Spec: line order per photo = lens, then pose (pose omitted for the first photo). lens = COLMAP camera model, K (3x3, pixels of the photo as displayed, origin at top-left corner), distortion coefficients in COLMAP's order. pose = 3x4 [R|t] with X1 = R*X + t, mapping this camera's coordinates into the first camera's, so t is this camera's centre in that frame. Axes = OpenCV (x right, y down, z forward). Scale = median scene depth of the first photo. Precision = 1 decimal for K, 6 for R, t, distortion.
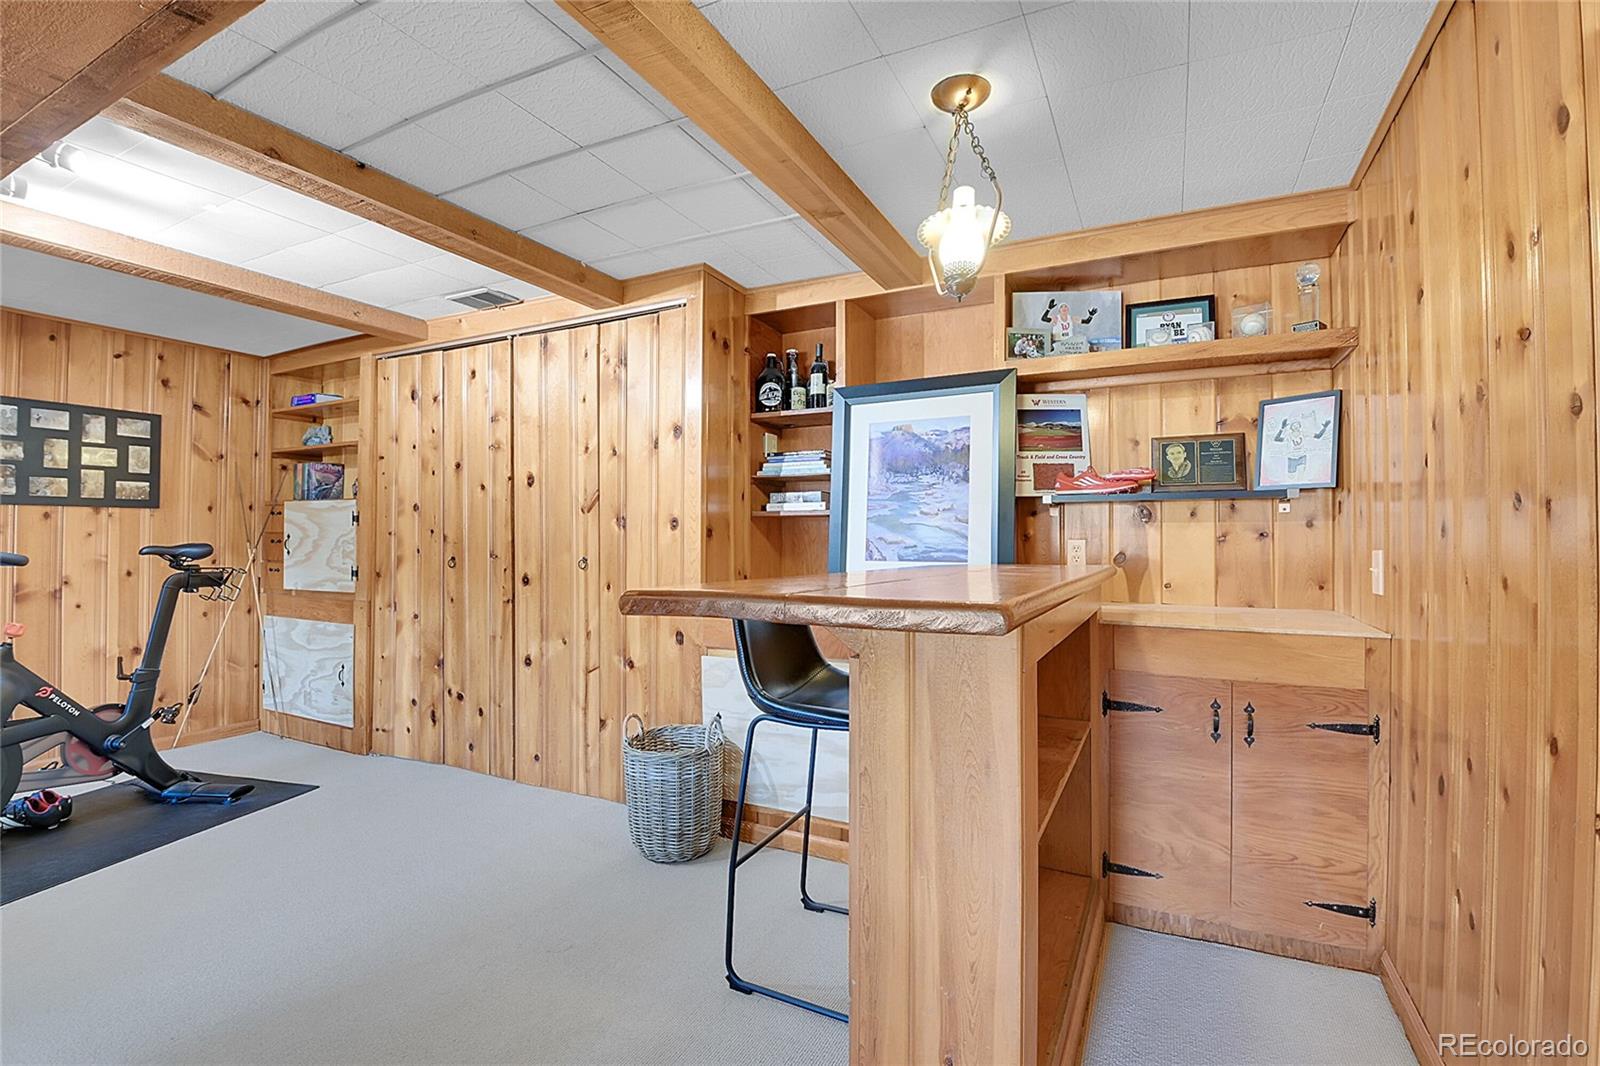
lens RADIAL K [[726.1, 0, 798.2], [0, 726.1, 534.4], [0, 0, 1]] dist [-0.000783, -0.000003]
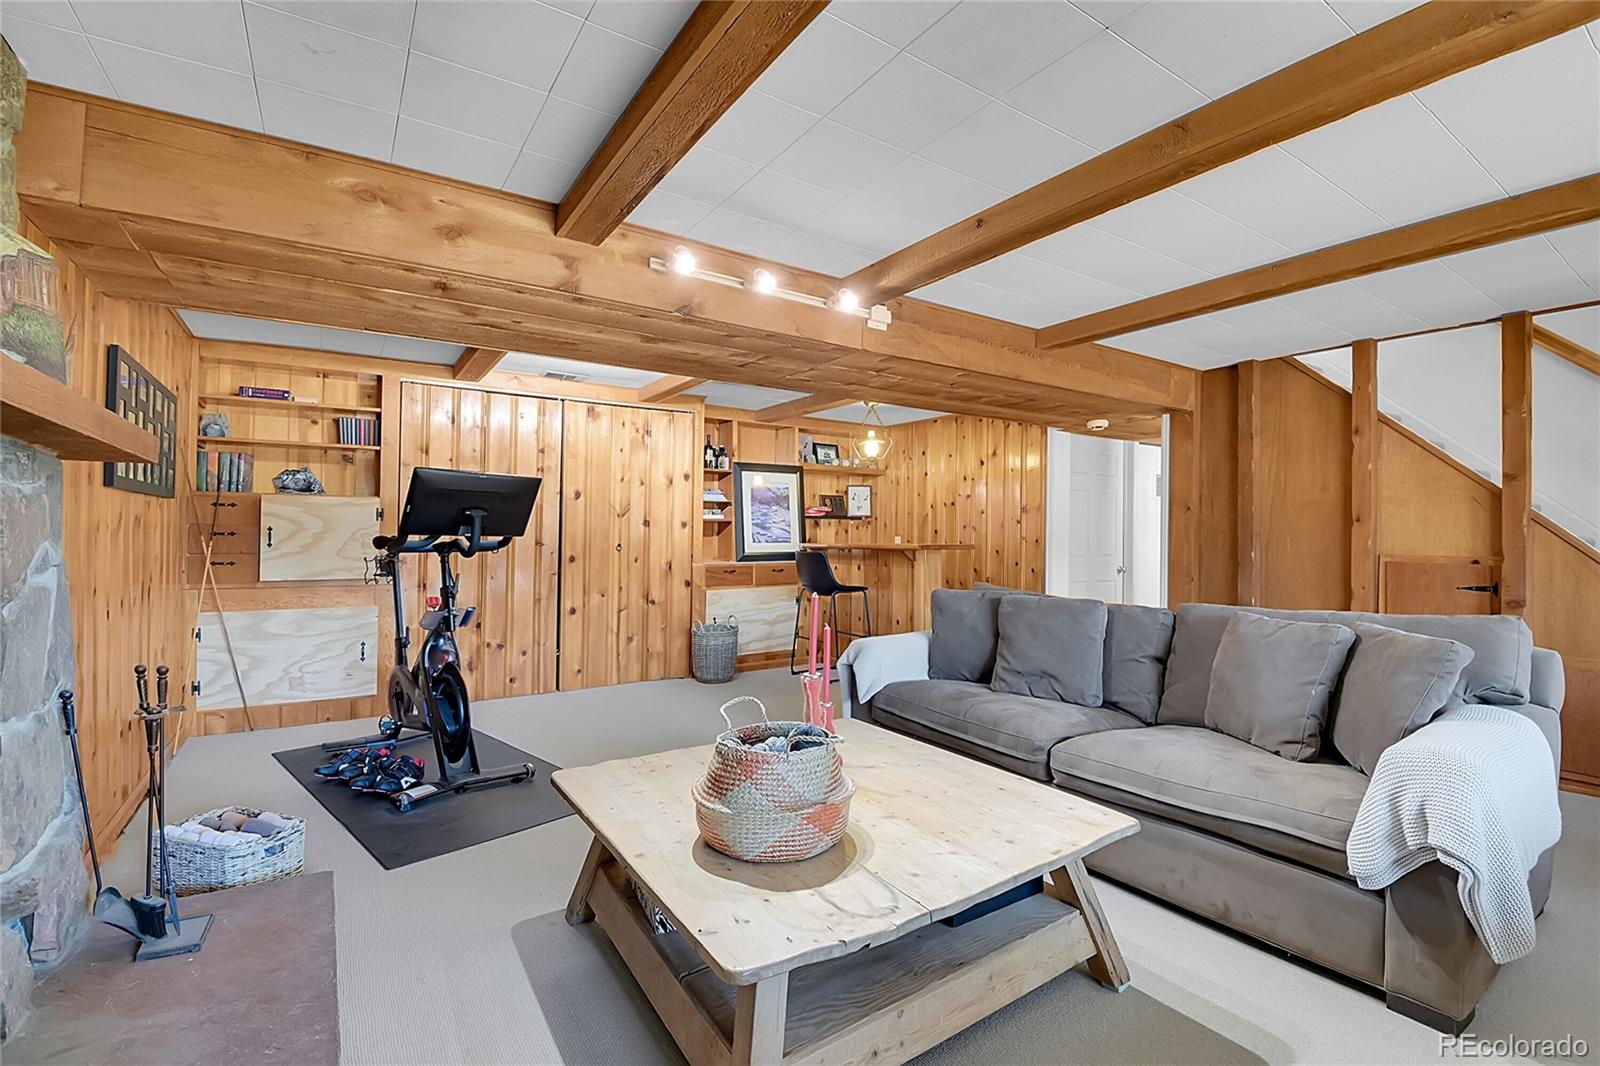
lens RADIAL K [[726.1, 0, 803.3], [0, 726.1, 530.0], [0, 0, 1]] dist [-0.000783, -0.000003]
pose [[0.480153, 0.002085, 0.877182, -1.680691], [-0.012833, 0.999907, 0.004648, -0.014204], [-0.877091, -0.013489, 0.480135, -0.198445]]
